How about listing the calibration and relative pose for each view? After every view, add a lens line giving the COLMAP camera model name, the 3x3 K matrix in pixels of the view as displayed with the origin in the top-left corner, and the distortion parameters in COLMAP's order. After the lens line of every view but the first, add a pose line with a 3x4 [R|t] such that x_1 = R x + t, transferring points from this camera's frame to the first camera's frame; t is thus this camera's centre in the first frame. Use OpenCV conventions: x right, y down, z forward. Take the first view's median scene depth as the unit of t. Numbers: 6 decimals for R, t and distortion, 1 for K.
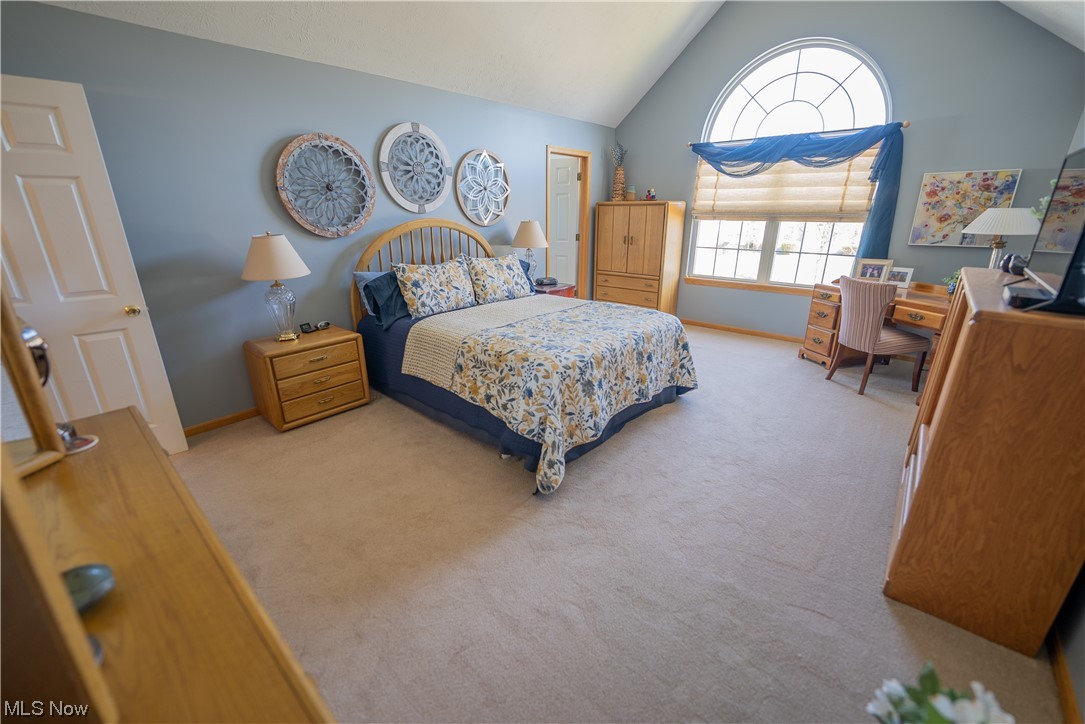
lens RADIAL K [[445.0, 0, 541.7], [0, 445.0, 361.8], [0, 0, 1]] dist [-0.009534, -0.000561]
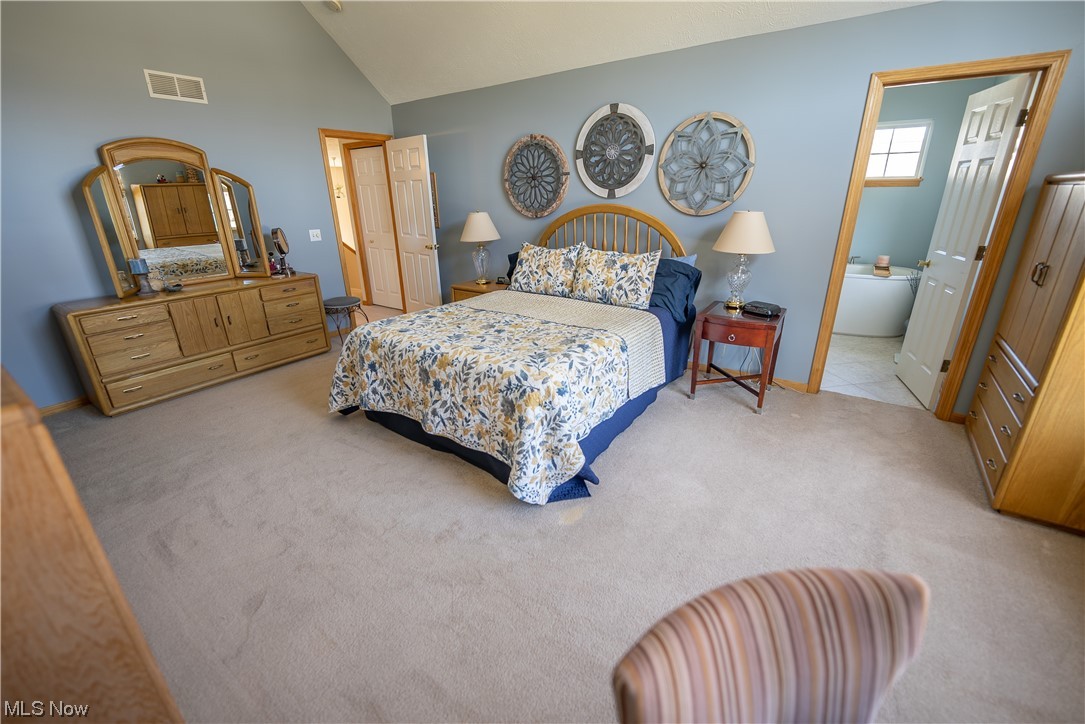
lens RADIAL K [[445.0, 0, 541.7], [0, 445.0, 361.8], [0, 0, 1]] dist [-0.009534, -0.000561]
pose [[0.109895, 0.350887, -0.929947, 0.832168], [-0.312123, 0.900468, 0.302879, -0.292062], [0.943664, 0.256973, 0.208477, 0.838973]]
